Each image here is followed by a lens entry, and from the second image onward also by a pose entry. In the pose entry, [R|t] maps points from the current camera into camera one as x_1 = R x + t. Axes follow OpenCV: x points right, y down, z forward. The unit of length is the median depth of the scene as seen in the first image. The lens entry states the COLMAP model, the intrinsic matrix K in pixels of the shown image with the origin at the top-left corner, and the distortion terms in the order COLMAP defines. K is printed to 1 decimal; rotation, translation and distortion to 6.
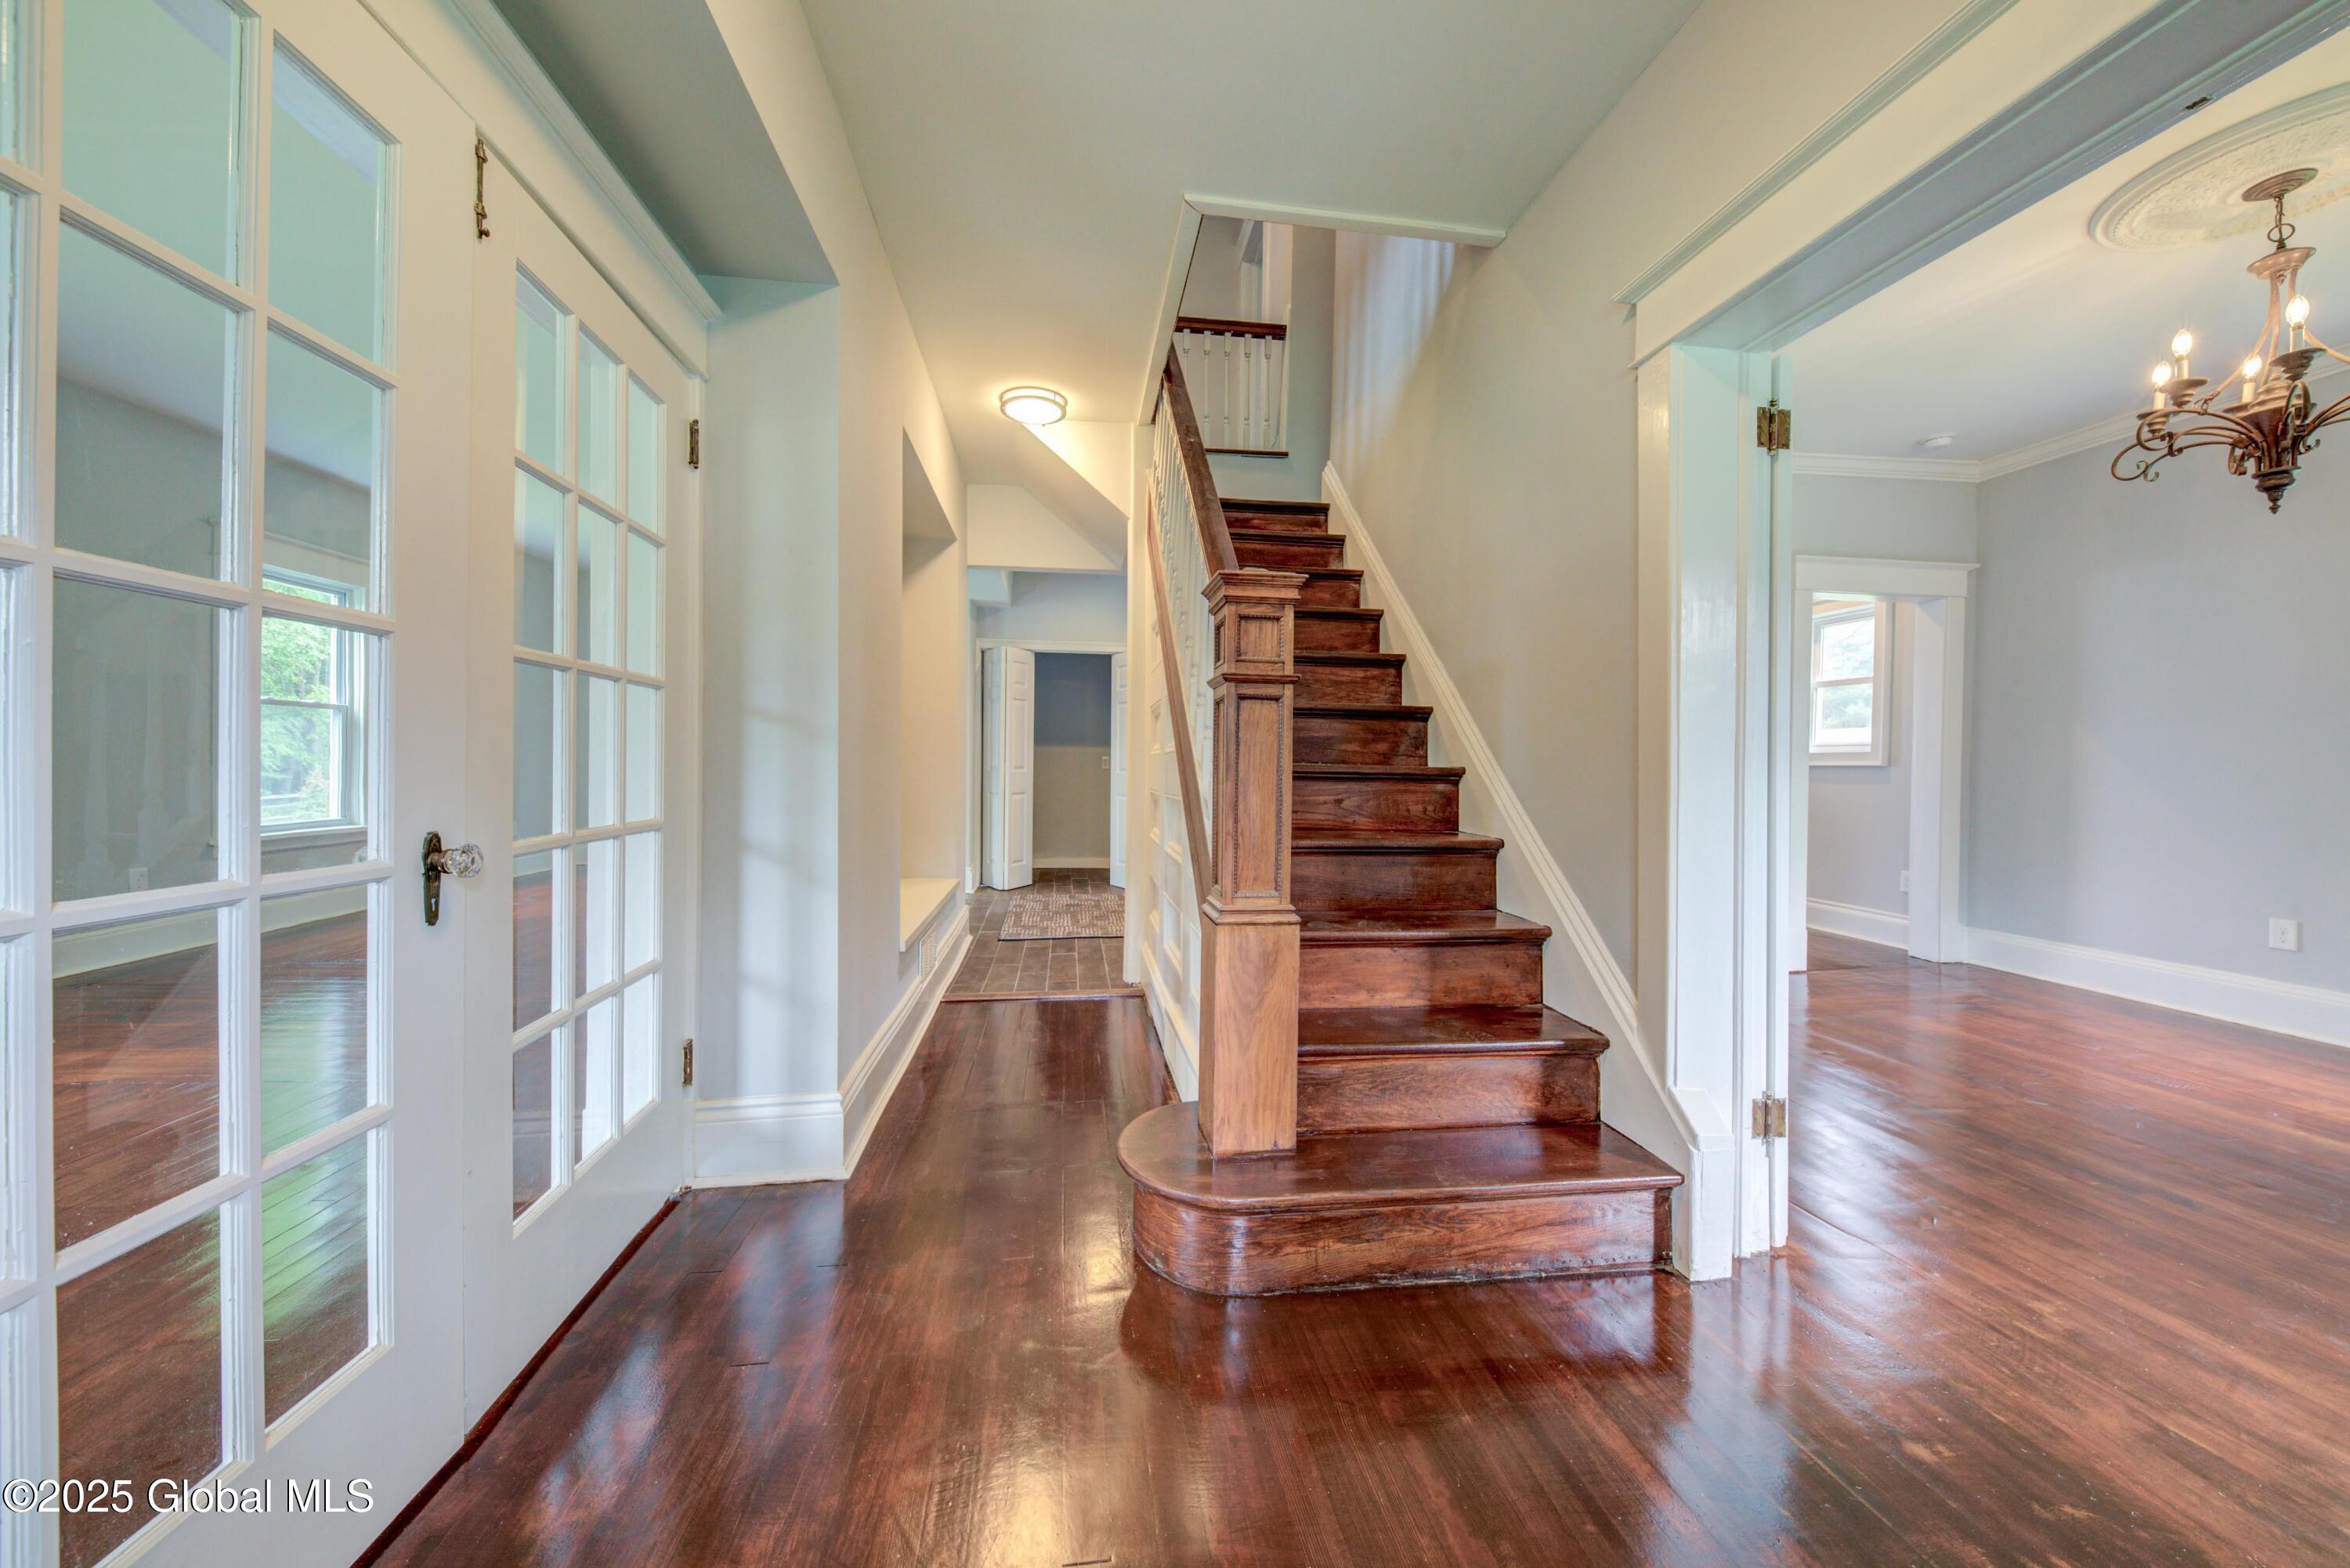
lens RADIAL K [[812.5, 0, 1194.2], [0, 812.5, 781.2], [0, 0, 1]] dist [0.001666, -0.002071]
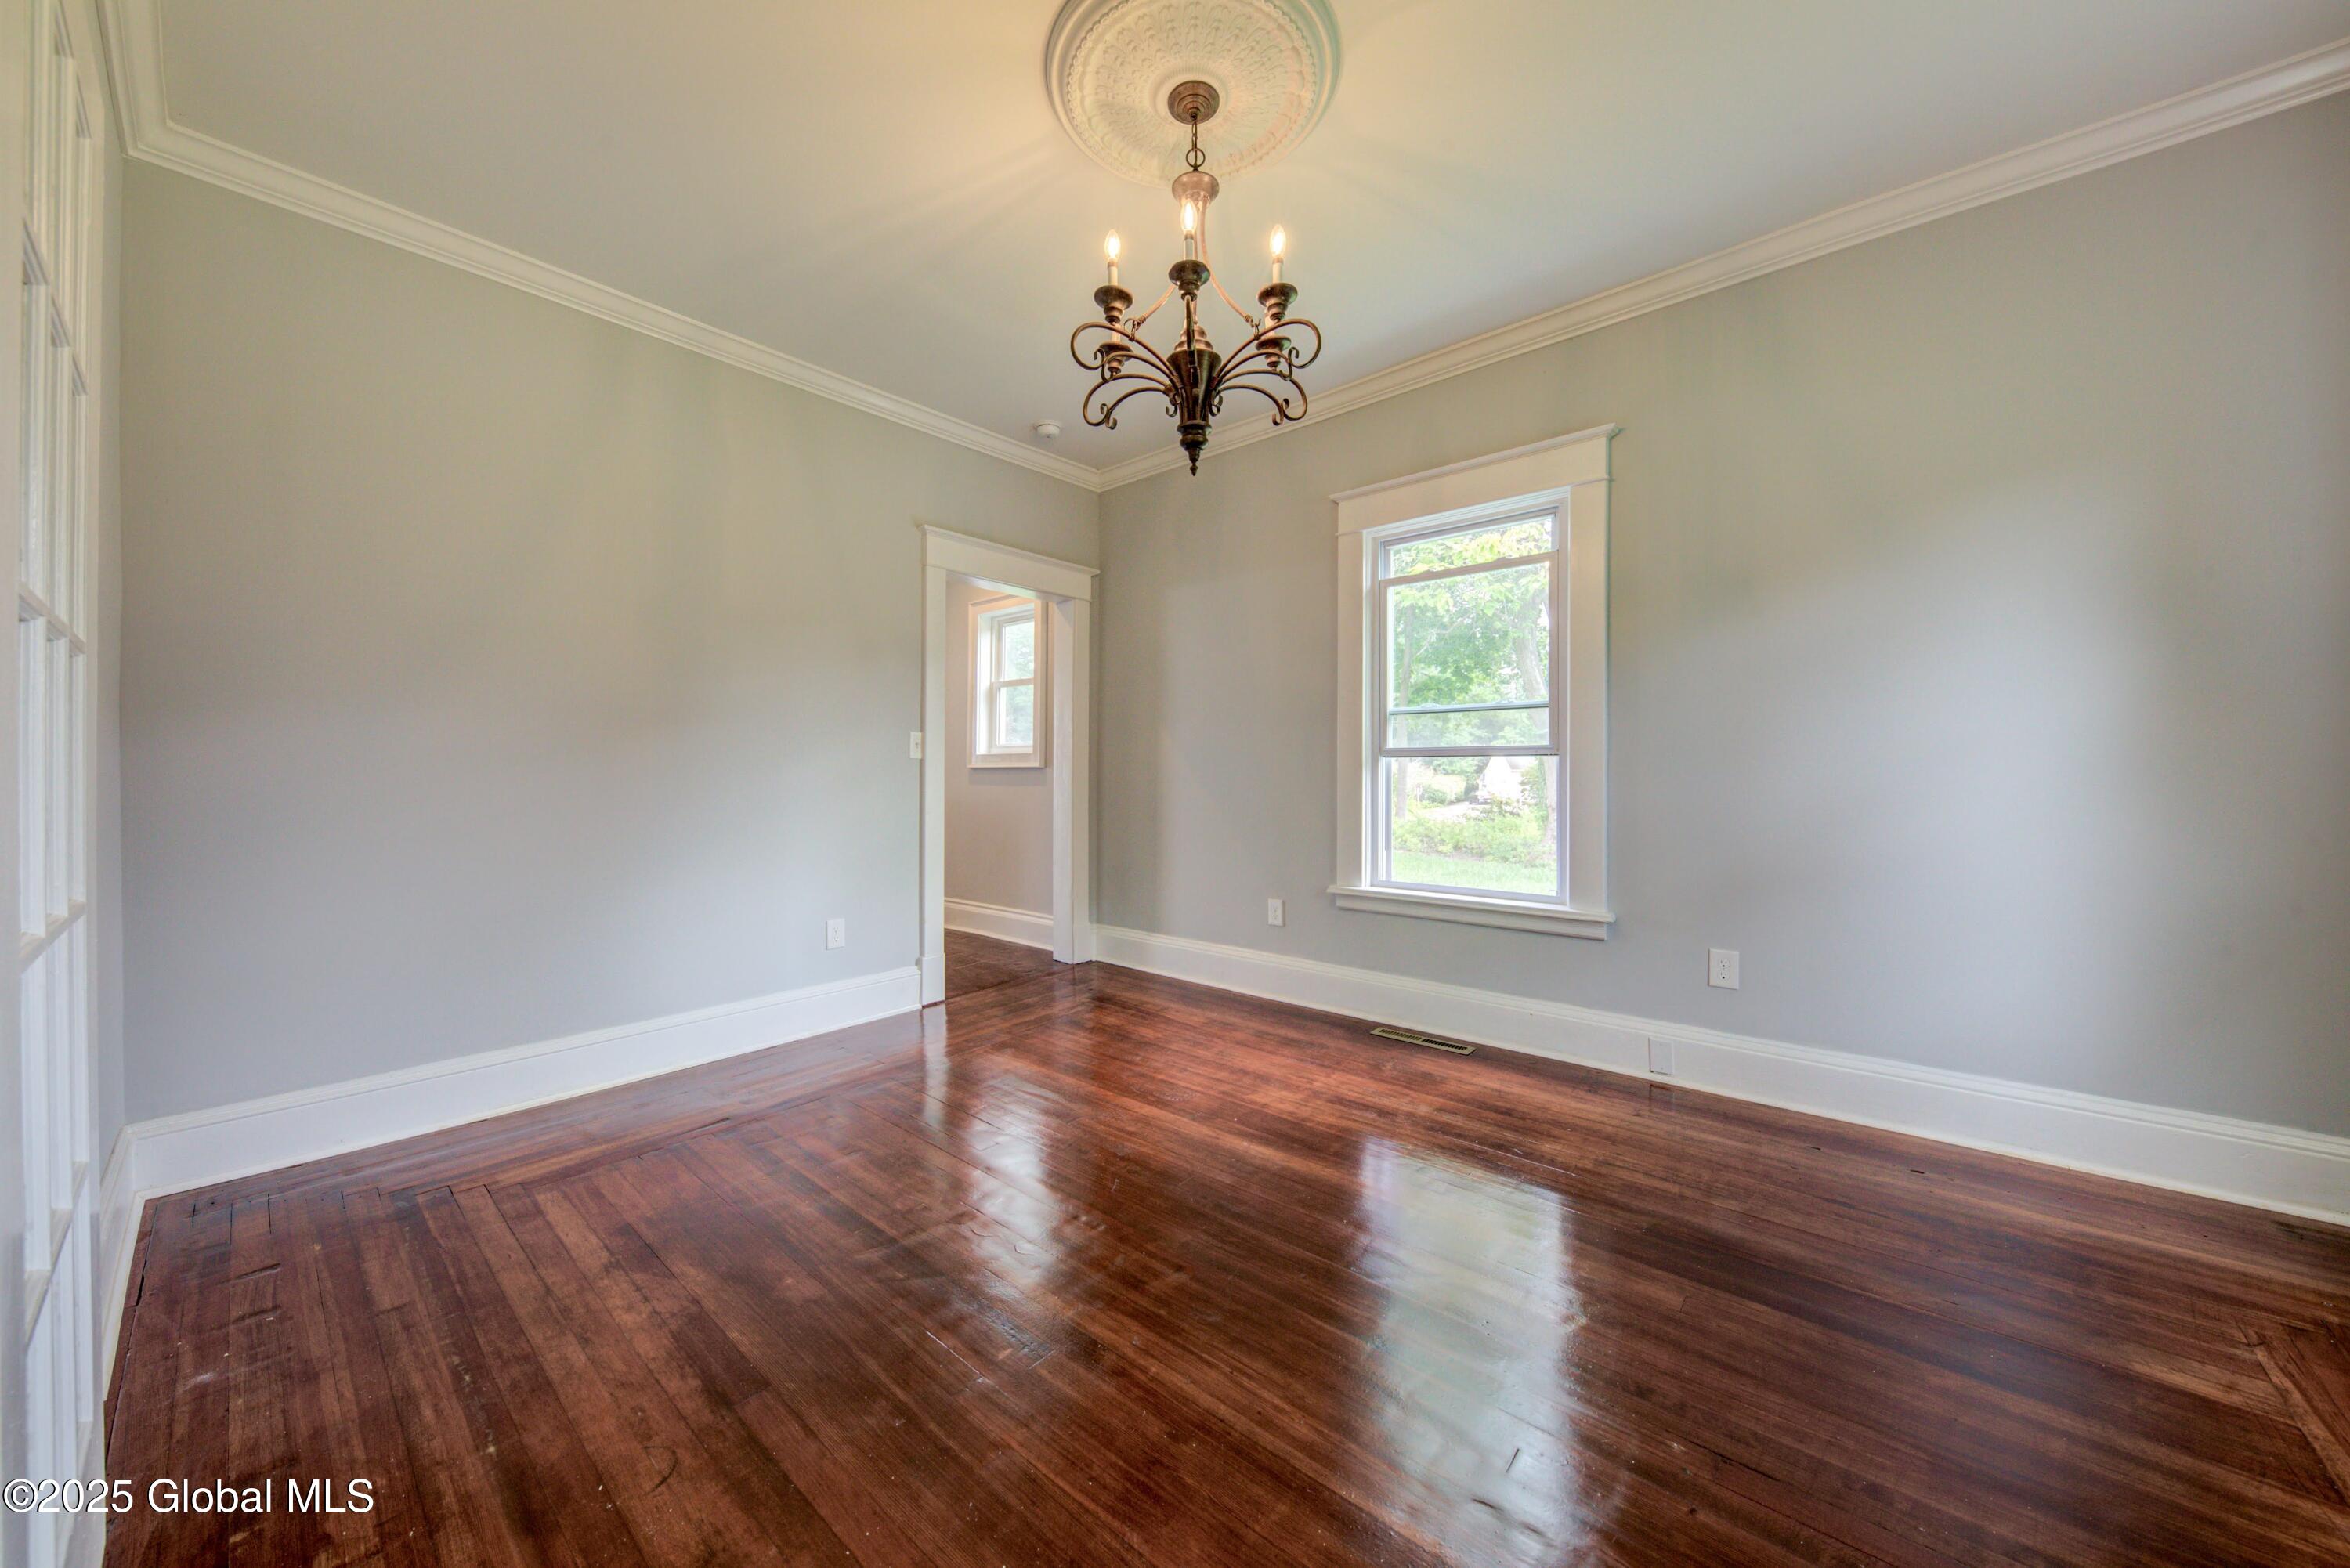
lens RADIAL K [[812.5, 0, 1163.5], [0, 812.5, 787.1], [0, 0, 1]] dist [0.001666, -0.002071]
pose [[0.754344, -0.020691, 0.656153, 0.361853], [0.019469, 0.999769, 0.009144, -0.000598], [-0.656190, 0.005877, 0.754573, 0.179019]]
